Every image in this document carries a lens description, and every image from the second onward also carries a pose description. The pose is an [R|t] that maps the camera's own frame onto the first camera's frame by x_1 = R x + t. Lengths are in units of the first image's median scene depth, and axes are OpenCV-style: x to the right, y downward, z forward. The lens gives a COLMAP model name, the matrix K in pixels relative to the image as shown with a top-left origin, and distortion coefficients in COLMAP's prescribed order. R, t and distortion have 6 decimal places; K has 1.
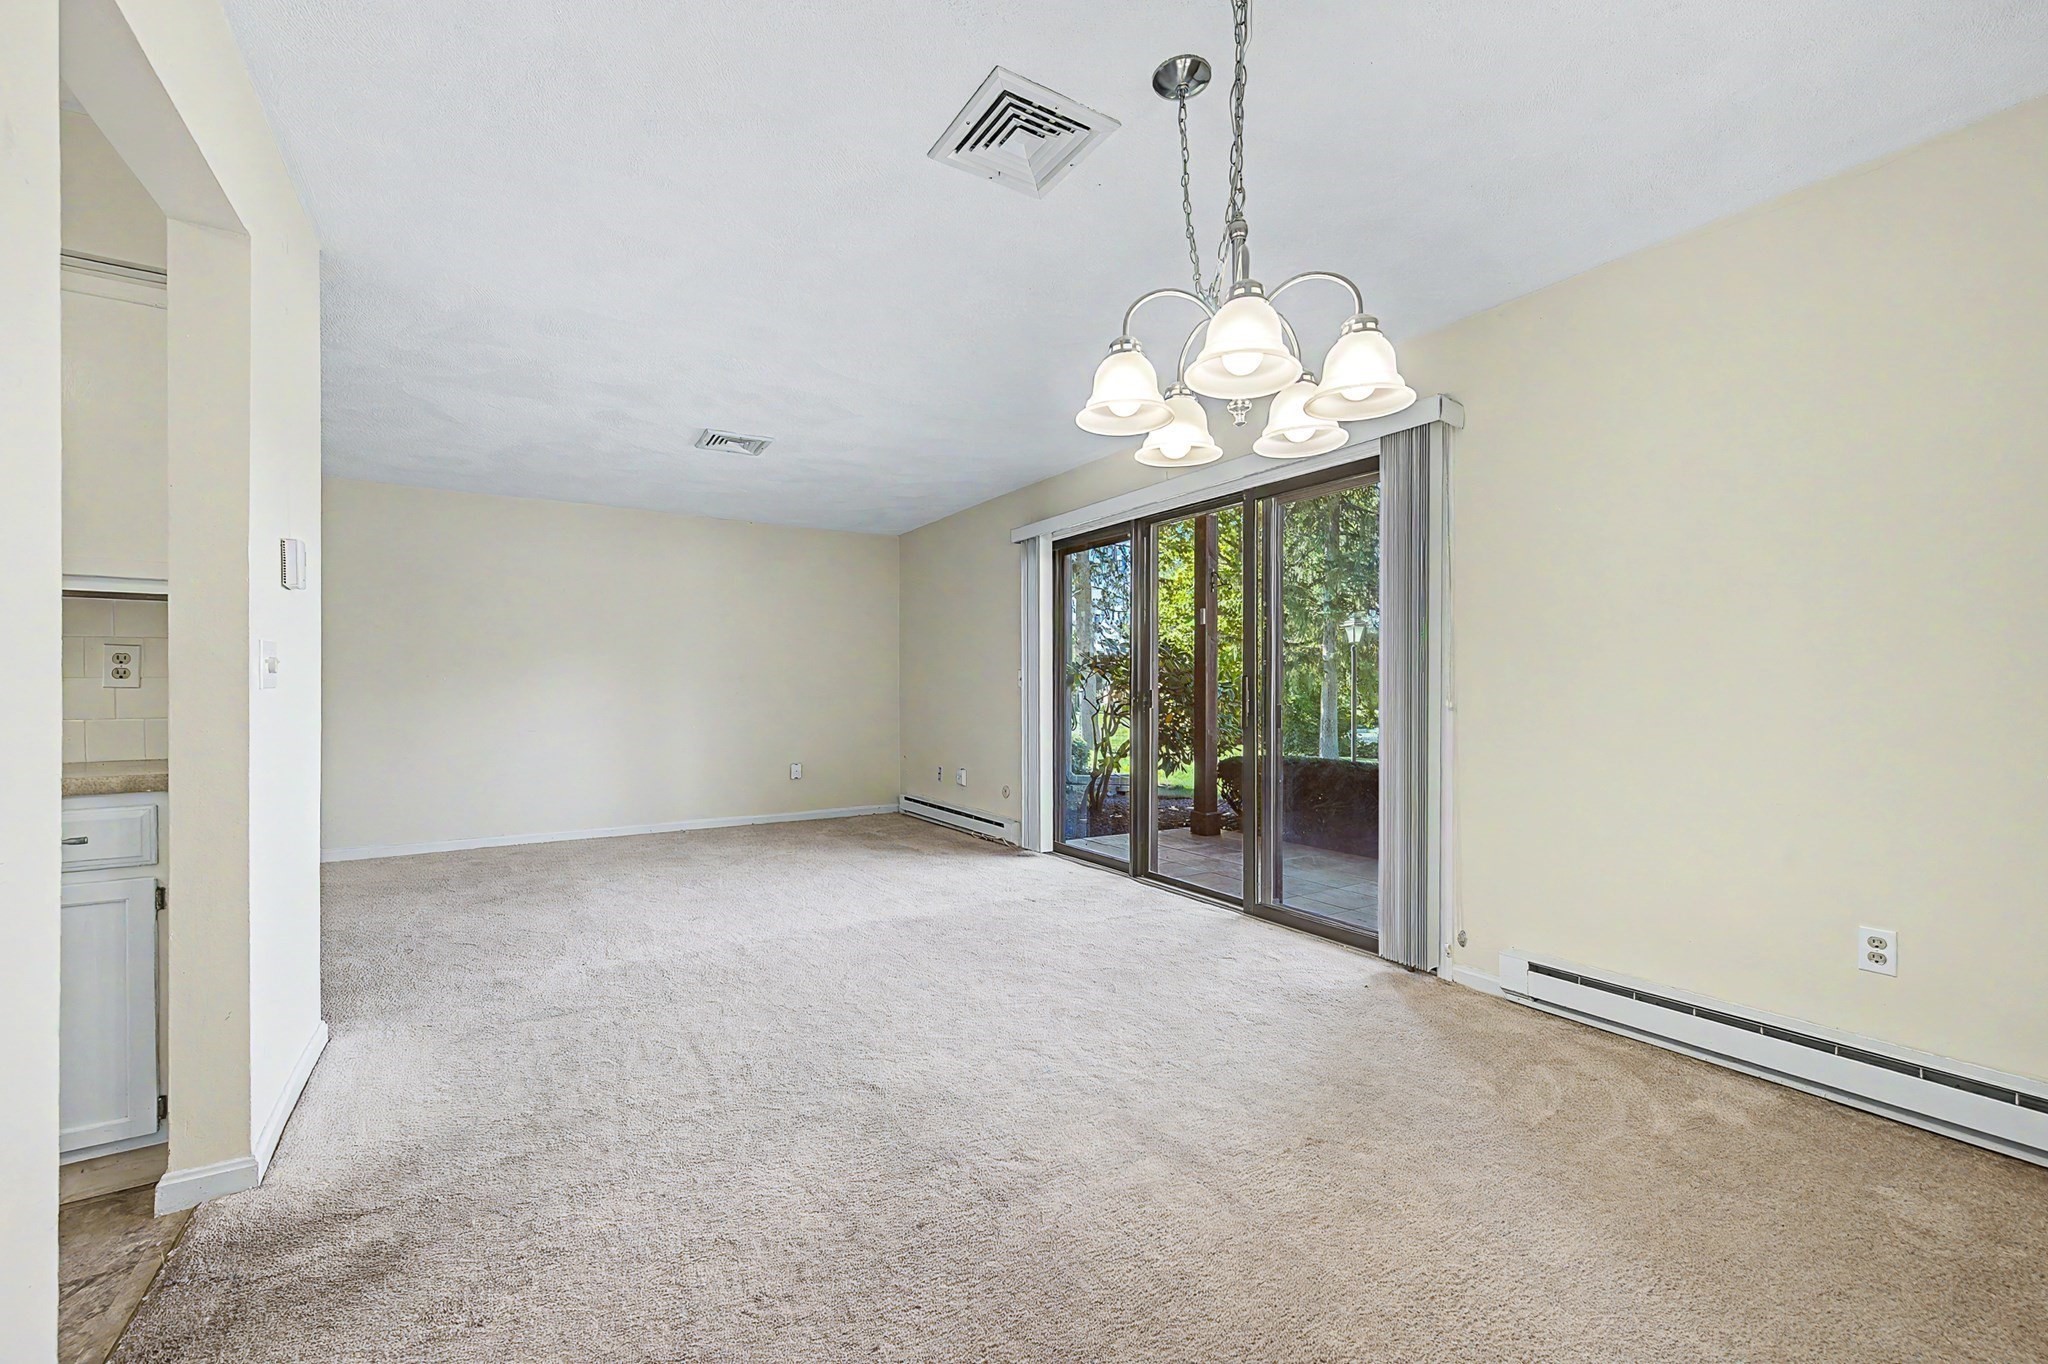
lens RADIAL K [[812.0, 0, 1024.7], [0, 812.0, 692.6], [0, 0, 1]] dist [-0.000156, -0.000889]
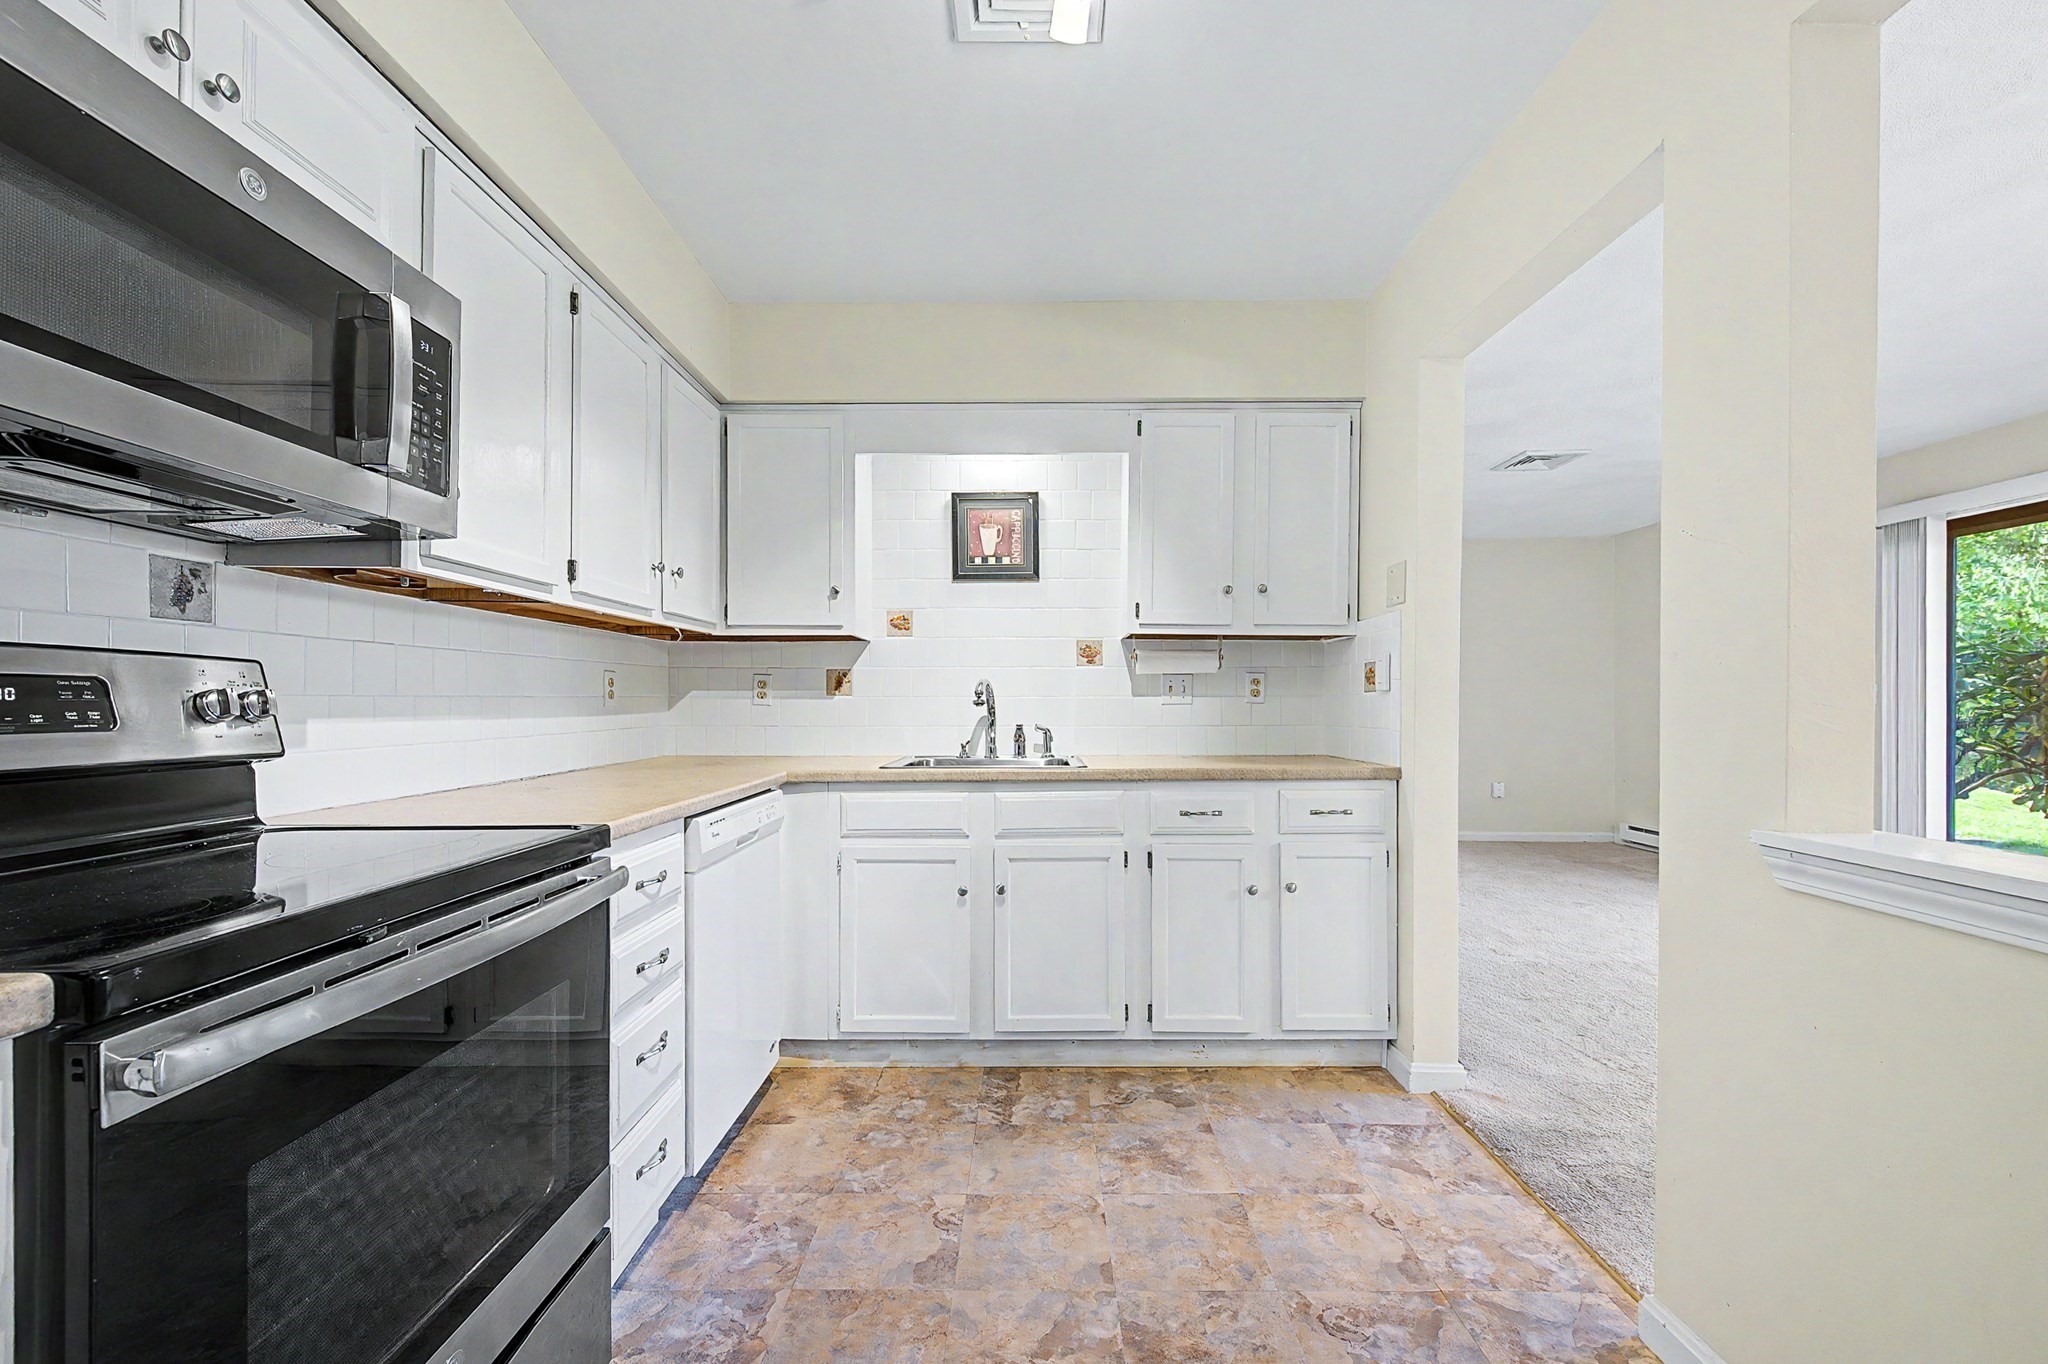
lens RADIAL K [[812.0, 0, 1016.8], [0, 812.0, 706.8], [0, 0, 1]] dist [-0.000156, -0.000889]
pose [[0.835578, 0.007485, -0.549320, -0.363250], [-0.007544, 0.999969, 0.002150, -0.000122], [0.549319, 0.002347, 0.835609, -0.205534]]
